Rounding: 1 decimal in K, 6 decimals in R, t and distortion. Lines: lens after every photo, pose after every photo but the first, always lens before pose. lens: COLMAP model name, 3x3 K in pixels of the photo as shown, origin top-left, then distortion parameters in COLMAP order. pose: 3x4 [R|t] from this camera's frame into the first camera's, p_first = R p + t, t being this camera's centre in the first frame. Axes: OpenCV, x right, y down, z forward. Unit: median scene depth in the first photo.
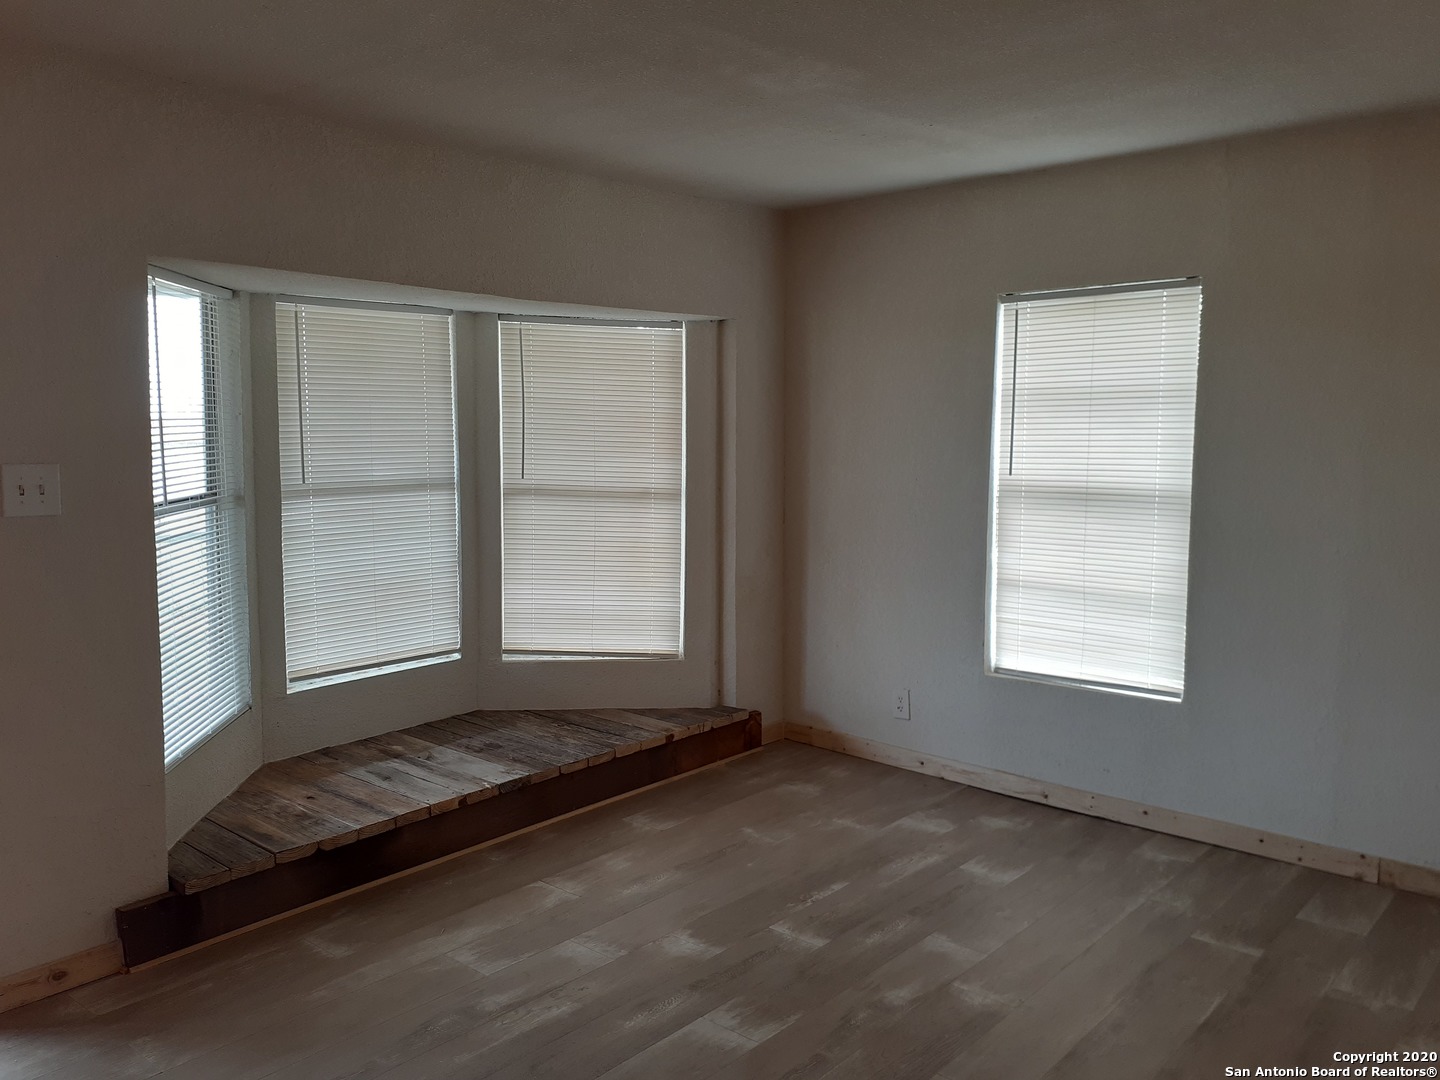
lens RADIAL K [[1152.2, 0, 716.4], [0, 1152.2, 541.7], [0, 0, 1]] dist [0.060253, -0.073434]
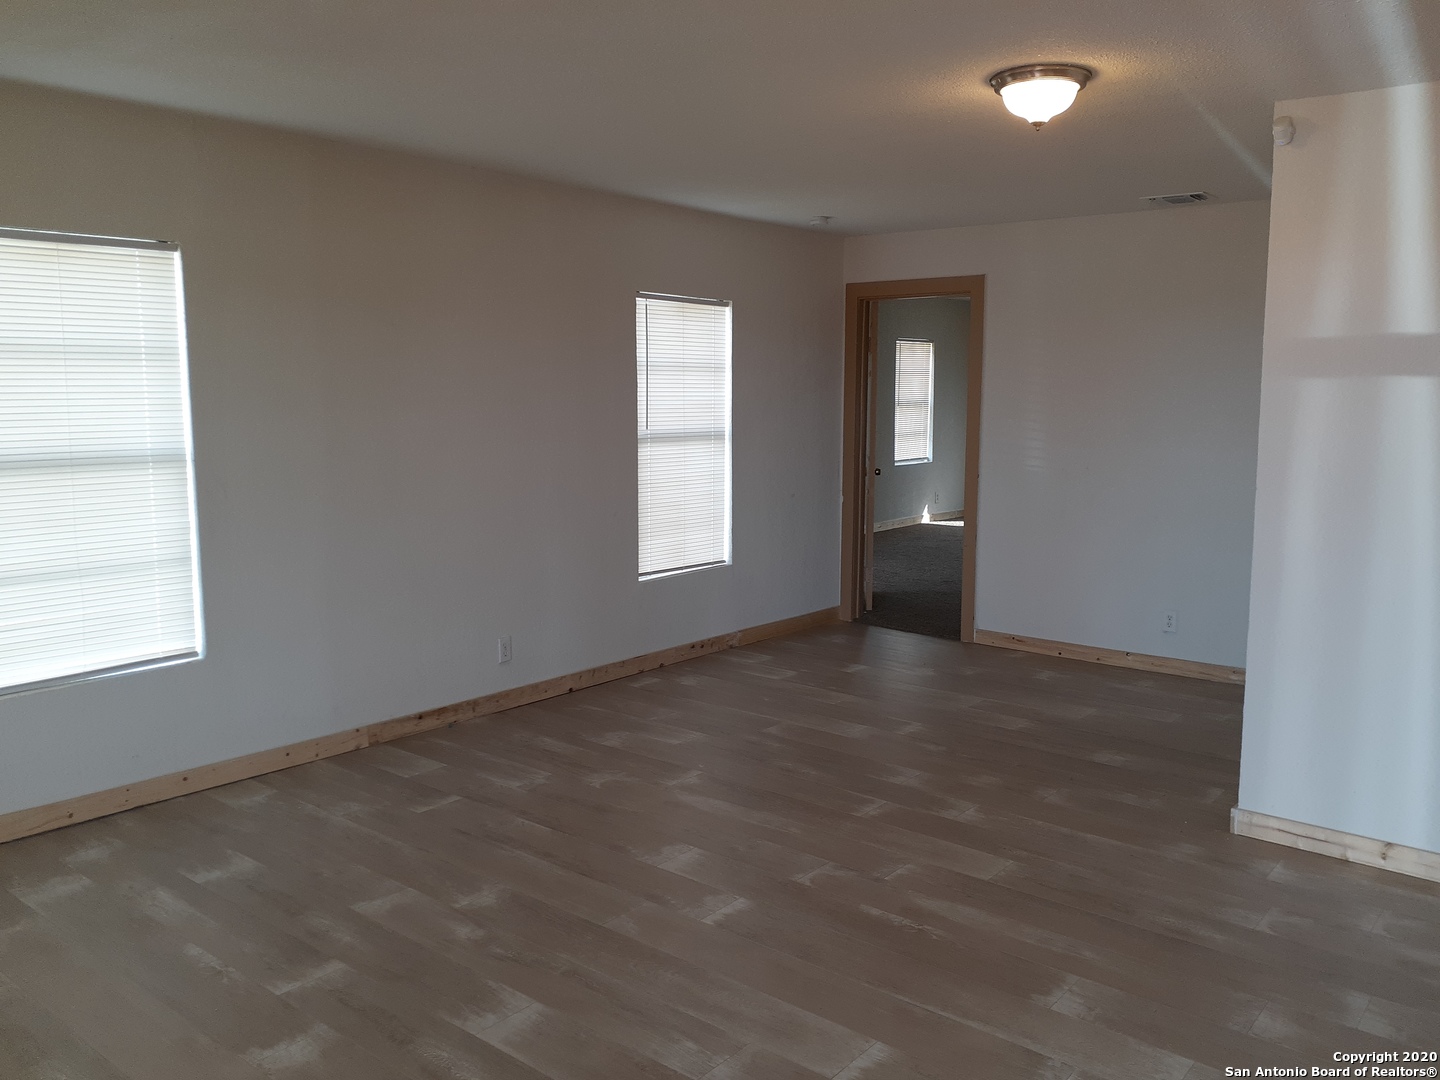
lens RADIAL K [[1152.2, 0, 720.3], [0, 1152.2, 539.2], [0, 0, 1]] dist [0.060253, -0.073434]
pose [[-0.027193, -0.128032, 0.991397, -0.746826], [0.099041, 0.986539, 0.130121, -0.066745], [-0.994712, 0.101727, -0.014146, 0.659641]]
